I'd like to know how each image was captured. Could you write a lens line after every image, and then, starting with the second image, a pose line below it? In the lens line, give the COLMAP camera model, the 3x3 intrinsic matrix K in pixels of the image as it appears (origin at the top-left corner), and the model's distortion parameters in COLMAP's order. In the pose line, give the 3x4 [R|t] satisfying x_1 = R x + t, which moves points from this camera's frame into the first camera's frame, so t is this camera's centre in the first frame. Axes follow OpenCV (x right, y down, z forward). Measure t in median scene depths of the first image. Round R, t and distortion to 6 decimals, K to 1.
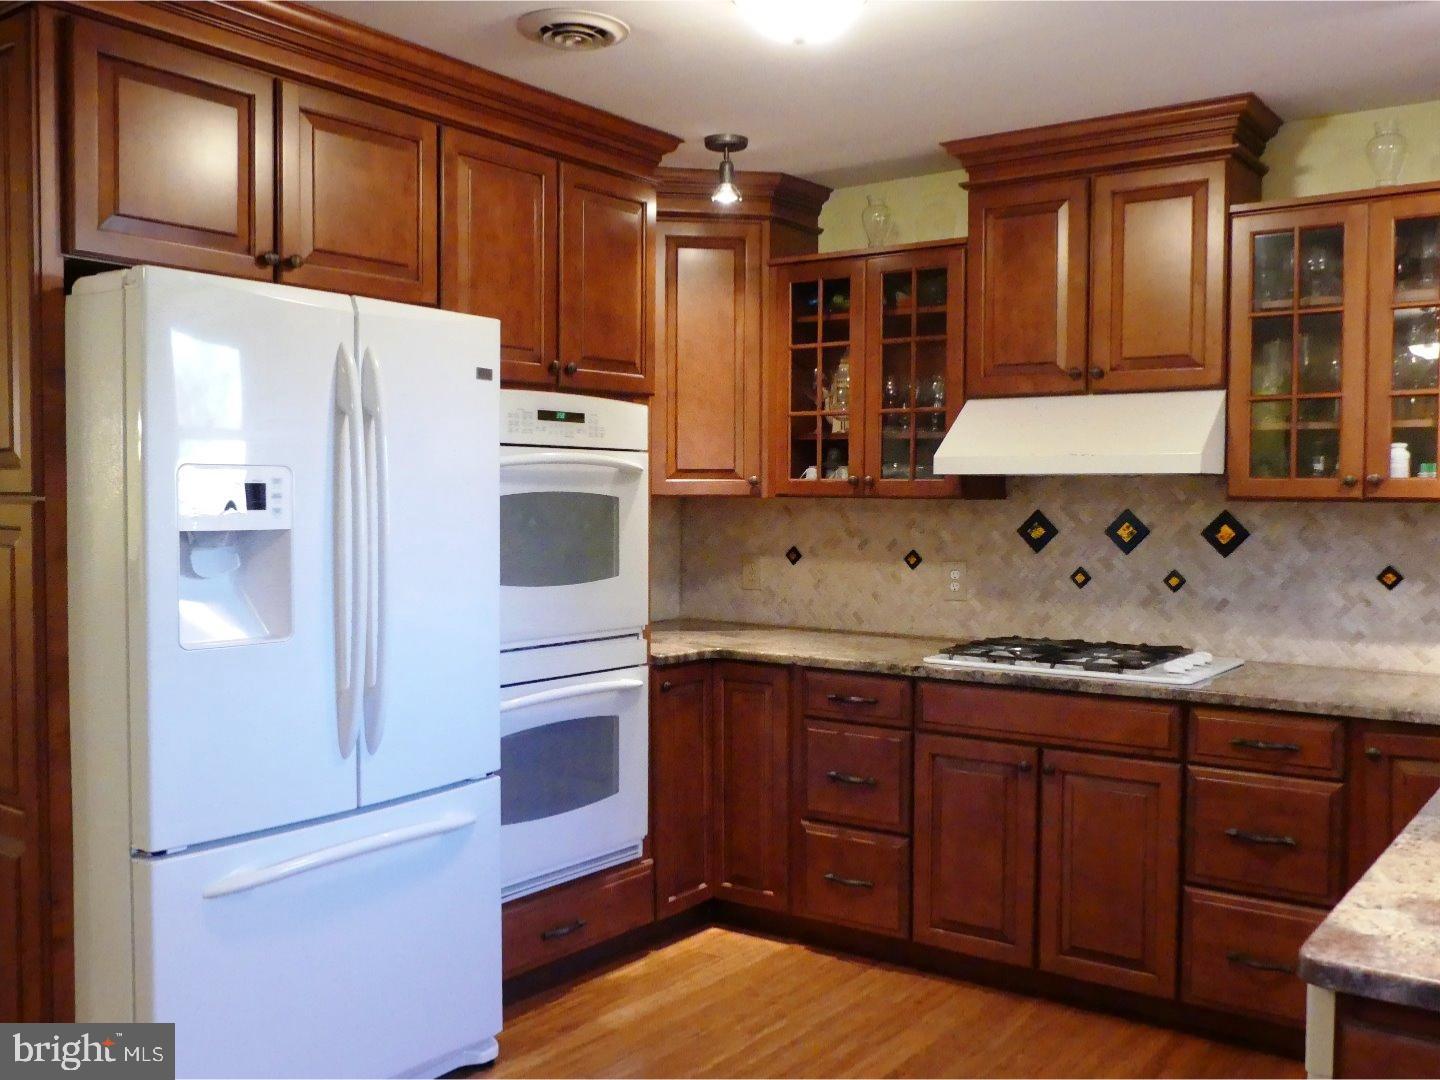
lens RADIAL K [[1336.8, 0, 710.5], [0, 1336.8, 537.8], [0, 0, 1]] dist [-0.016227, 0.000000]
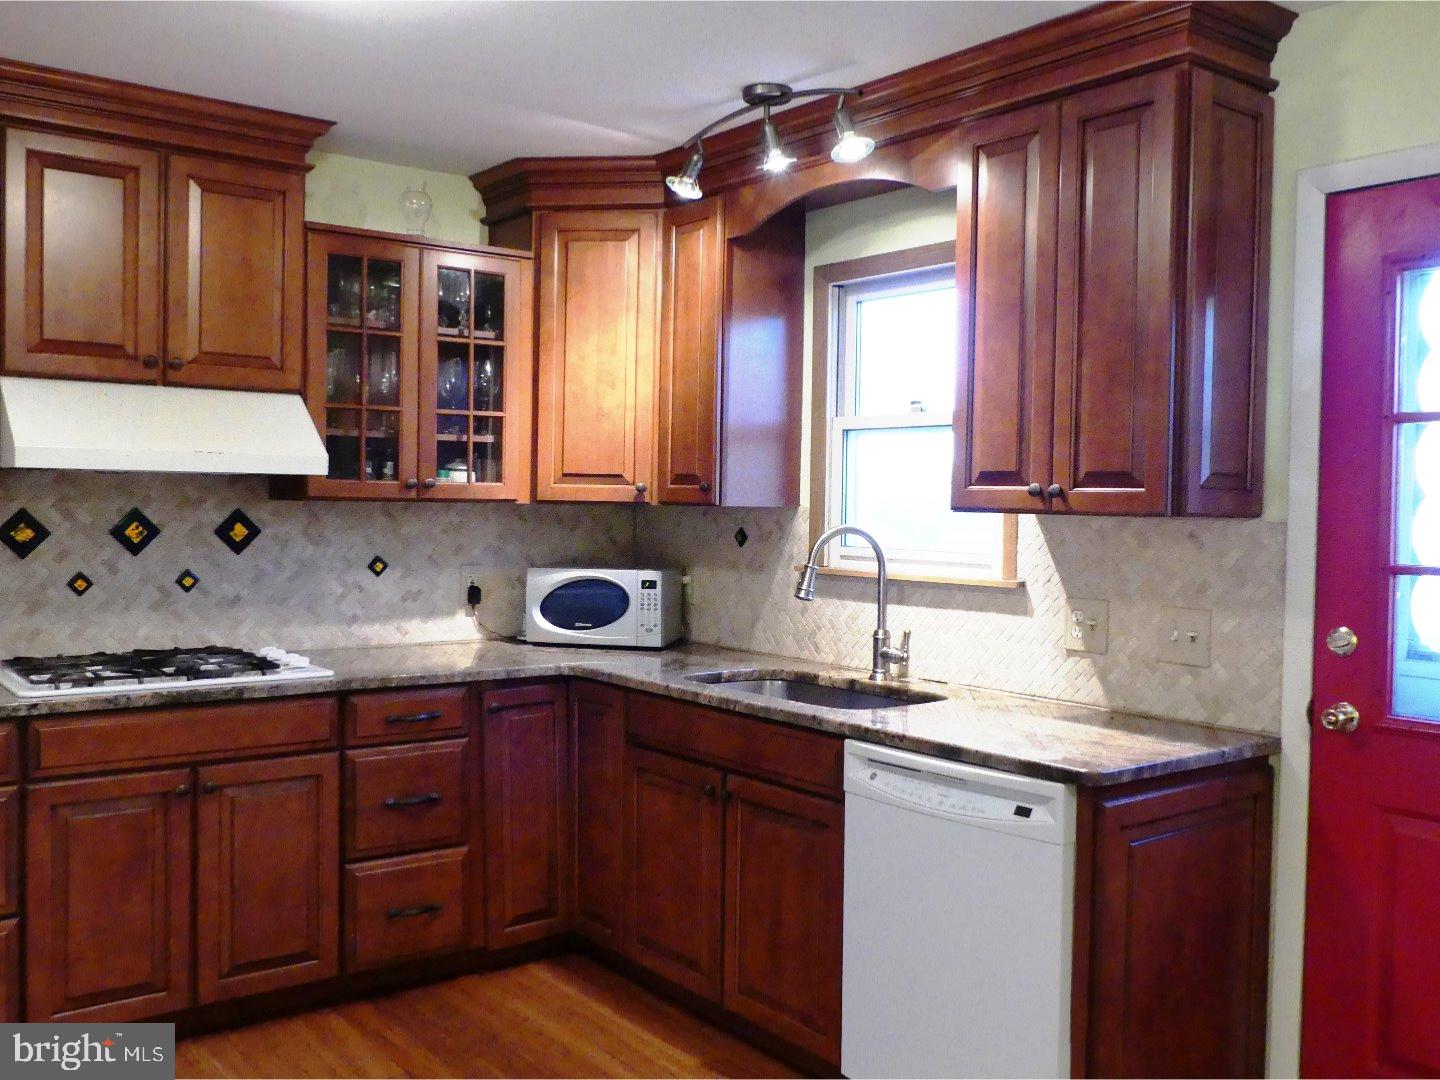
lens RADIAL K [[1336.8, 0, 714.2], [0, 1336.8, 541.6], [0, 0, 1]] dist [-0.016227, 0.000000]
pose [[0.263622, -0.028472, 0.964206, -0.535619], [0.017377, 0.999542, 0.024764, -0.015260], [-0.964470, 0.010227, 0.263996, 0.401300]]
